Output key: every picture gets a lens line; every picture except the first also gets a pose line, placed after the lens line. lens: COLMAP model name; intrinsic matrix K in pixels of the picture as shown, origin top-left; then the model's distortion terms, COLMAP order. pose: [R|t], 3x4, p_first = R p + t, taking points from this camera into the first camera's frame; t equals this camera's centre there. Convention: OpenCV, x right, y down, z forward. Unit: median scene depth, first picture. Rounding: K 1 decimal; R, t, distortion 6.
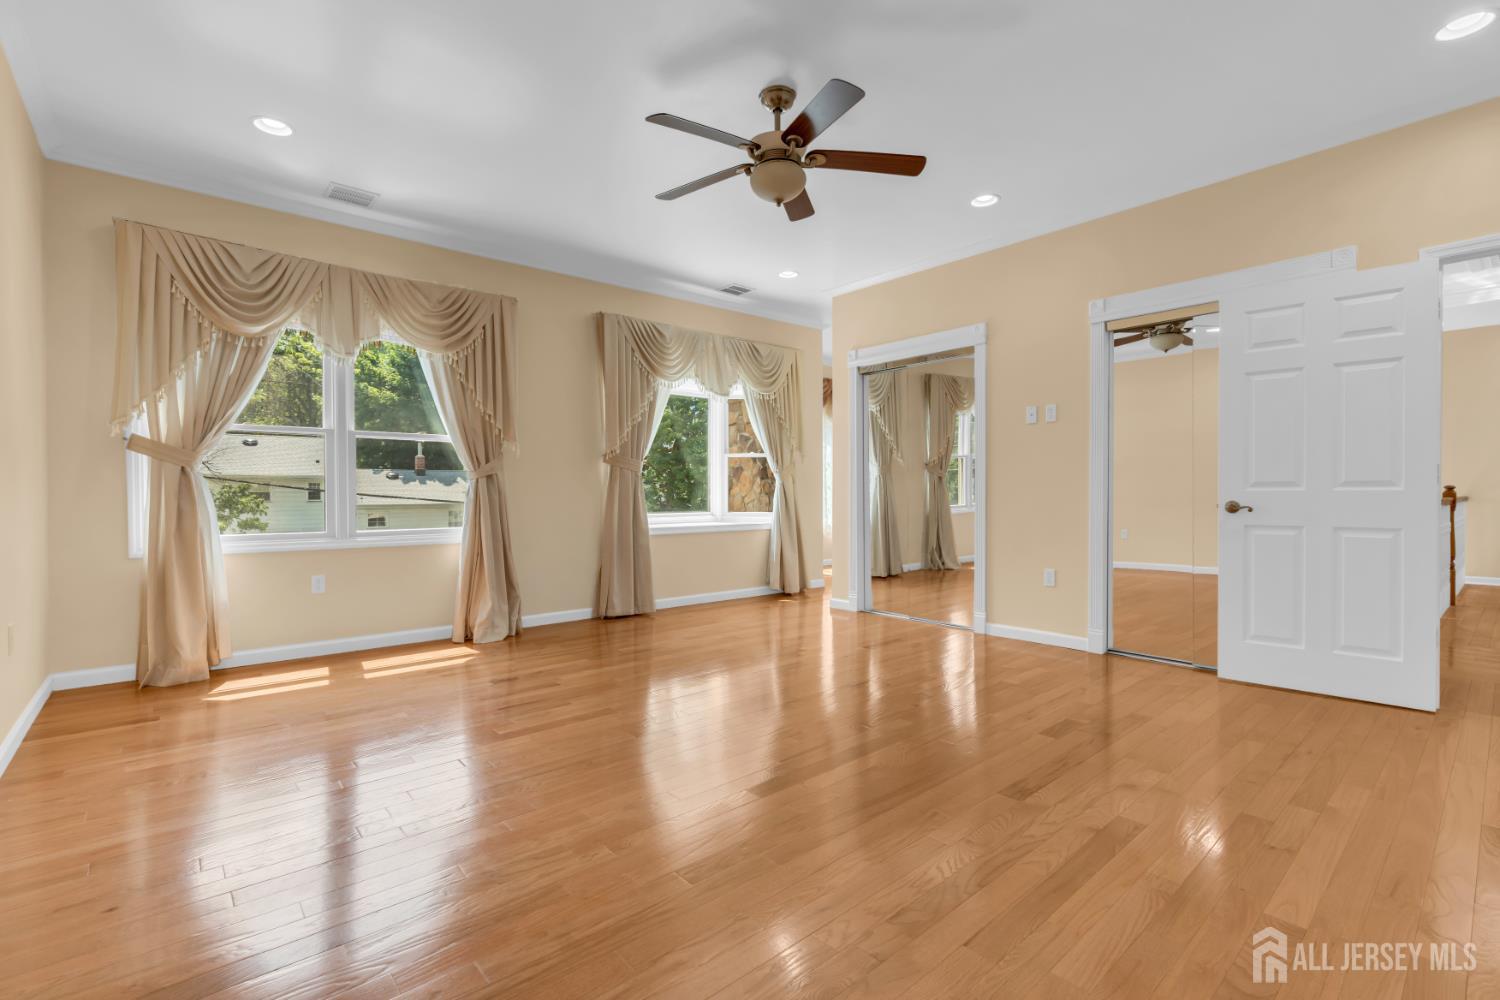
lens RADIAL K [[679.8, 0, 742.2], [0, 679.8, 499.3], [0, 0, 1]] dist [-0.008215, 0.003167]
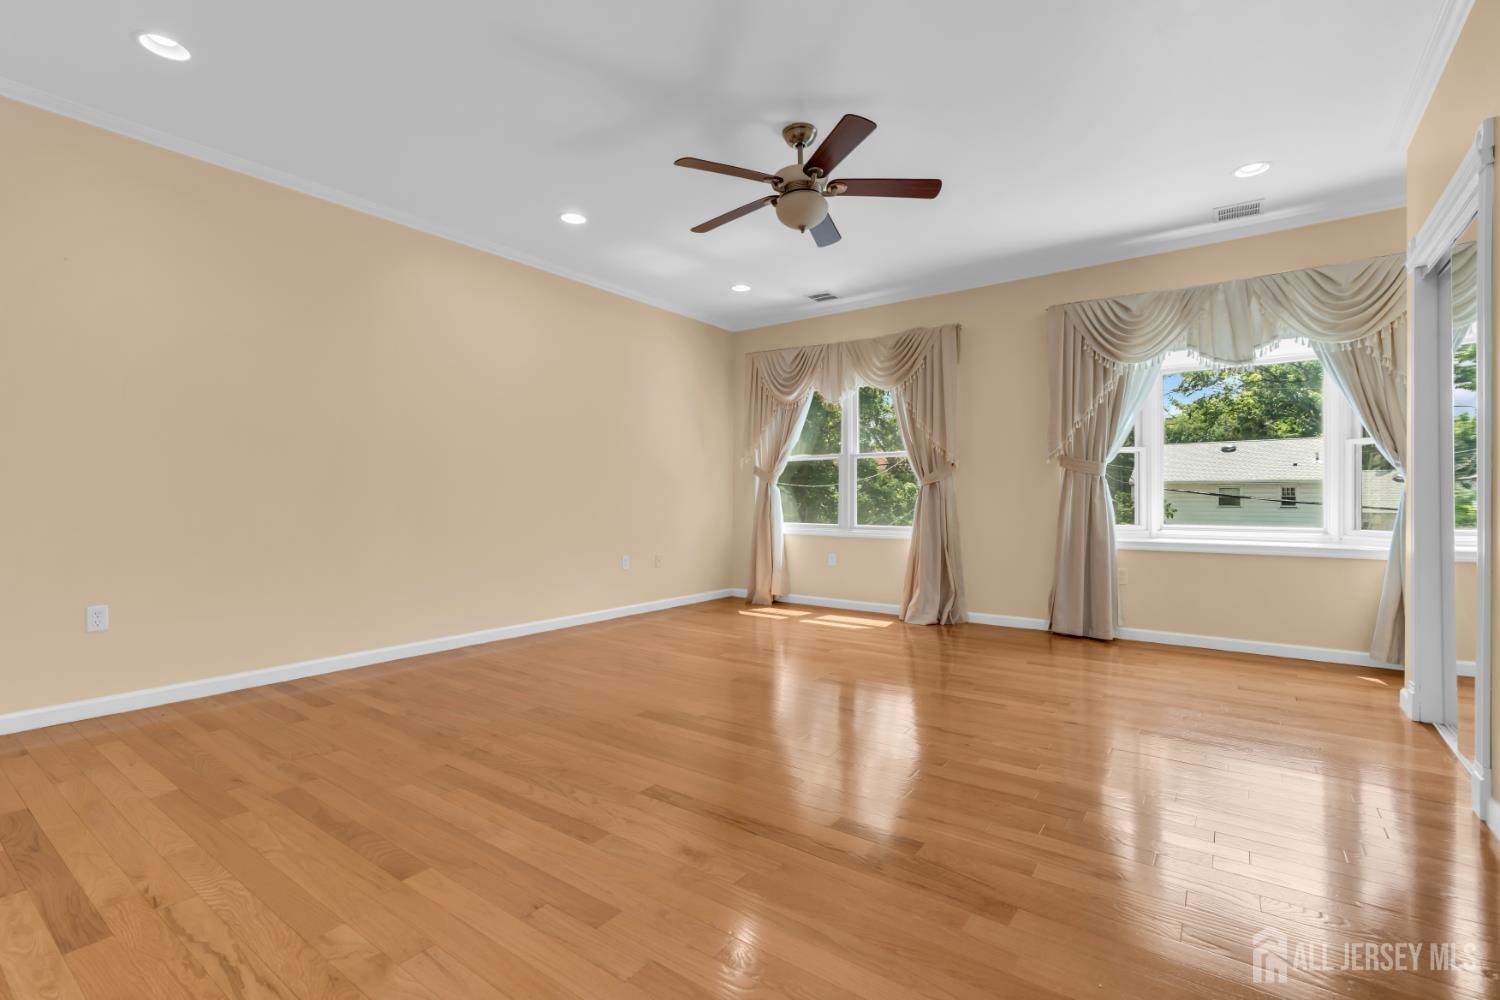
lens RADIAL K [[679.8, 0, 752.7], [0, 679.8, 499.1], [0, 0, 1]] dist [-0.008215, 0.003167]
pose [[0.225277, 0.004133, -0.974286, 0.644786], [-0.011796, 0.999929, 0.001514, -0.005627], [0.974223, 0.011152, 0.225310, 0.406973]]
